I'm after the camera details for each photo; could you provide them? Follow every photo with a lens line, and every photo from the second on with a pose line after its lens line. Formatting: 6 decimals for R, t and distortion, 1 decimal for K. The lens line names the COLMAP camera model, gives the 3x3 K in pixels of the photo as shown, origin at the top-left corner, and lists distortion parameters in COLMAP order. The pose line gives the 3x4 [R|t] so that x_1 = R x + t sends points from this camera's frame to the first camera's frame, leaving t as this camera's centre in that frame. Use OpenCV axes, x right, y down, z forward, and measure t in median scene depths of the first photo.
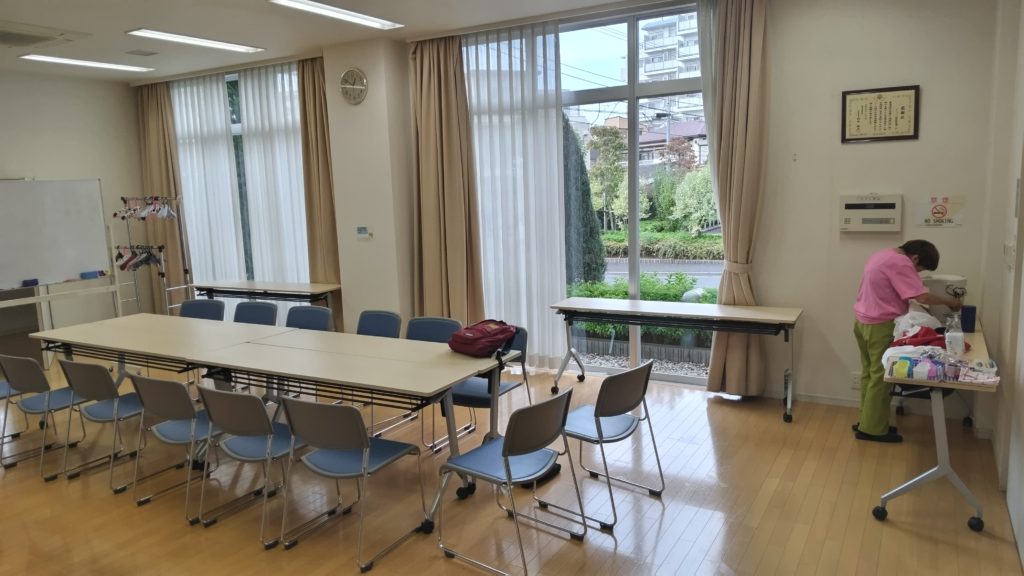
lens RADIAL K [[701.6, 0, 512.0], [0, 701.6, 288.0], [0, 0, 1]] dist [0.110003, -0.225491]
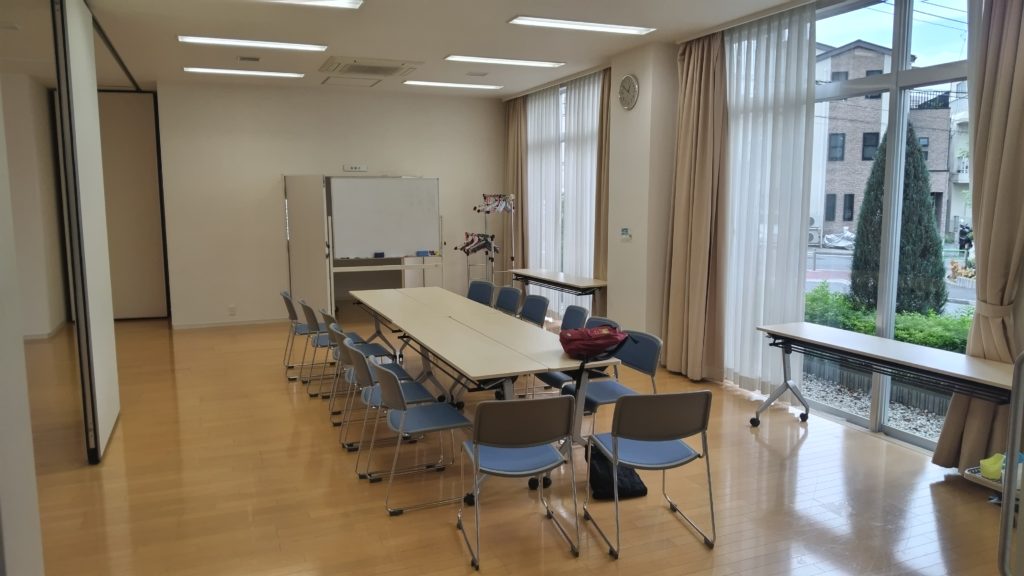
lens RADIAL K [[701.6, 0, 512.0], [0, 701.6, 288.0], [0, 0, 1]] dist [0.110003, -0.225491]
pose [[0.795245, 0.109579, -0.596303, 0.297234], [-0.112490, 0.993122, 0.032481, -0.015524], [0.595761, 0.041247, 0.802102, 0.083790]]
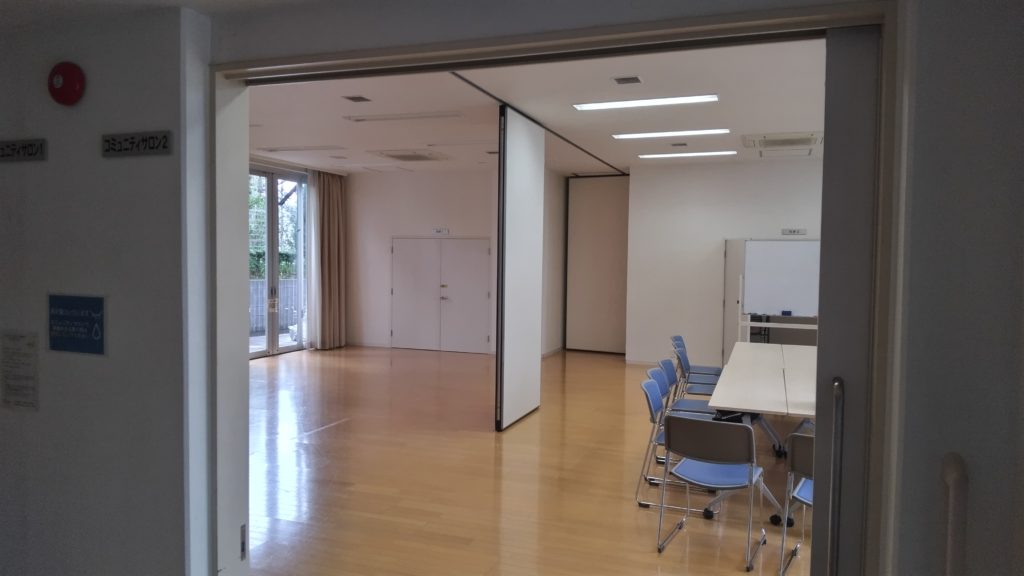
lens RADIAL K [[701.6, 0, 512.0], [0, 701.6, 288.0], [0, 0, 1]] dist [0.110003, -0.225491]
pose [[0.168382, 0.079024, -0.982549, 0.566587], [-0.165414, 0.984912, 0.050867, -0.035547], [0.971744, 0.153962, 0.178913, 0.207364]]
